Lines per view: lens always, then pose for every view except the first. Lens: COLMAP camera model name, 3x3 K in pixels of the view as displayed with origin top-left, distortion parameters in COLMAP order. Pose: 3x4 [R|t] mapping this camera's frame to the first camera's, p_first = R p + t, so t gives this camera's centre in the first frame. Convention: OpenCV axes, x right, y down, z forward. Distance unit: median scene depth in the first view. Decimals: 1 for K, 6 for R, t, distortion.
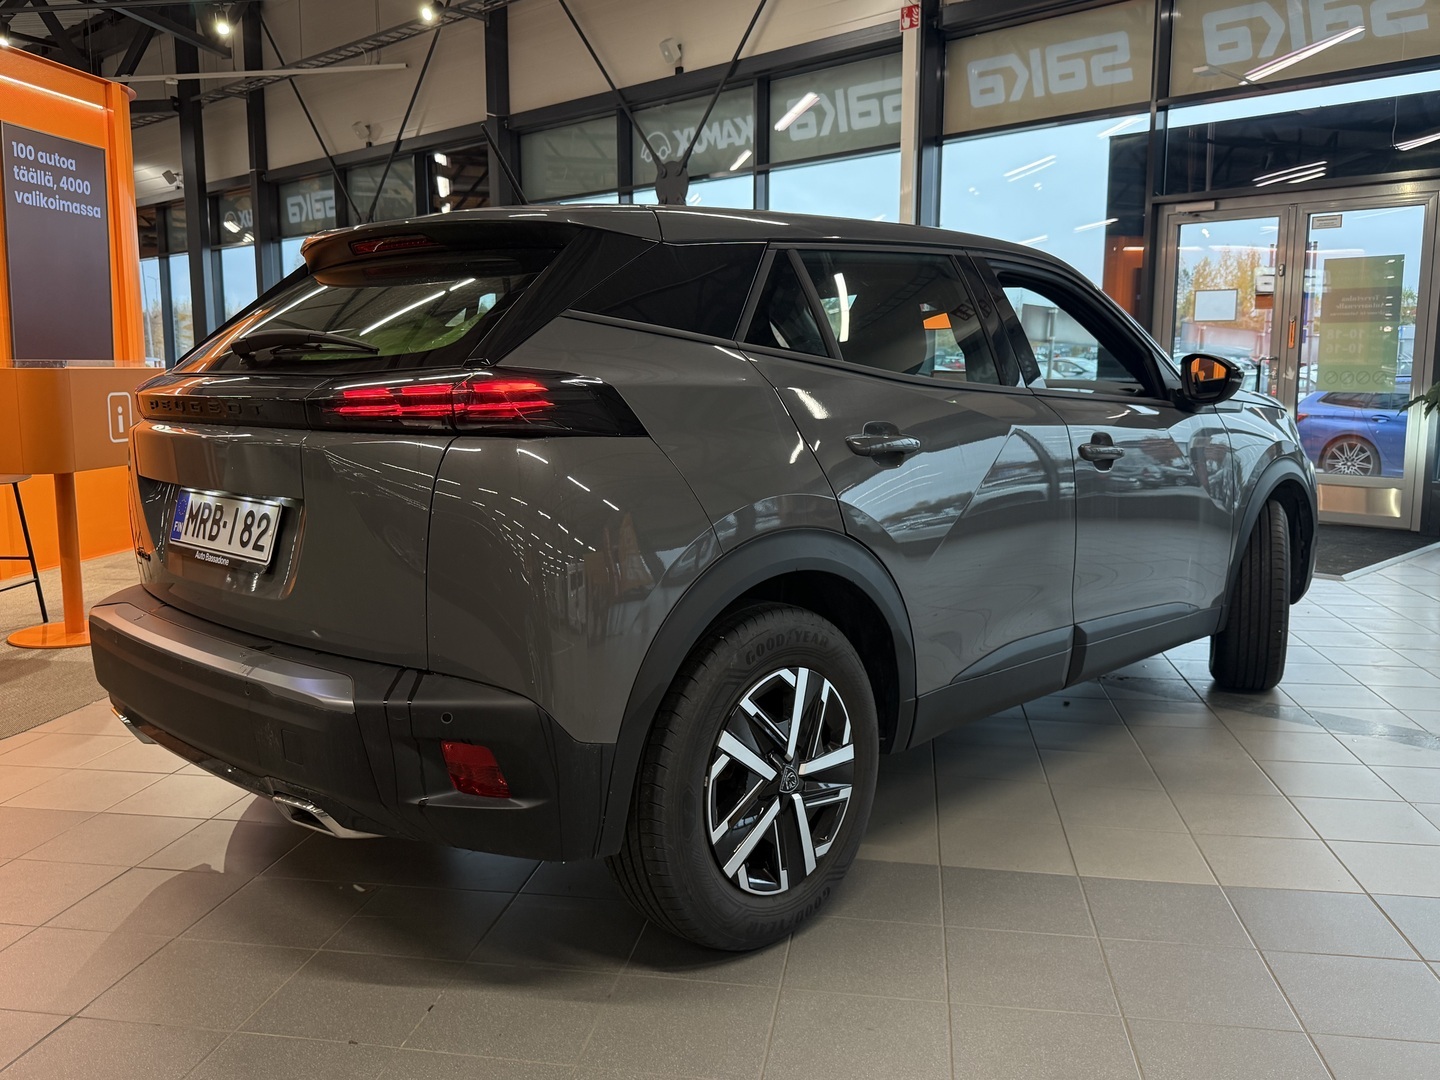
lens RADIAL K [[1193.9, 0, 723.1], [0, 1193.9, 536.8], [0, 0, 1]] dist [0.183838, -0.276193]
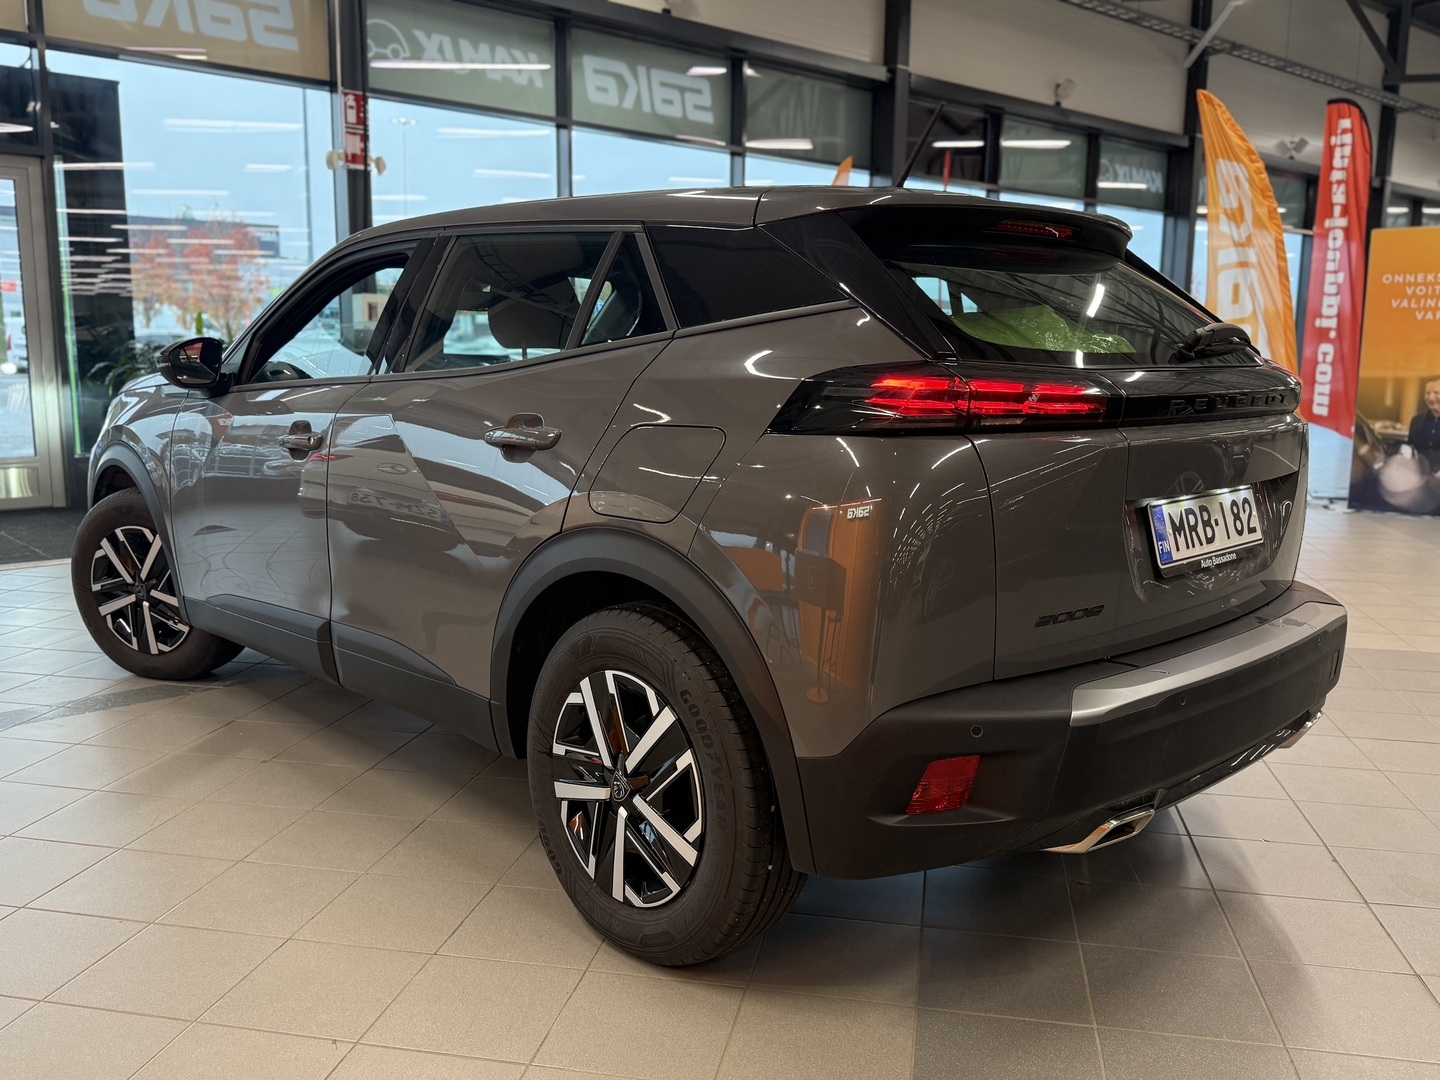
lens RADIAL K [[1214.3, 0, 718.0], [0, 1214.3, 620.0], [0, 0, 1]] dist [0.016493, 0.008661]
pose [[0.043187, -0.216274, 0.975377, -0.987079], [0.141379, 0.967786, 0.208331, -0.136125], [-0.989013, 0.128900, 0.072372, 0.958824]]
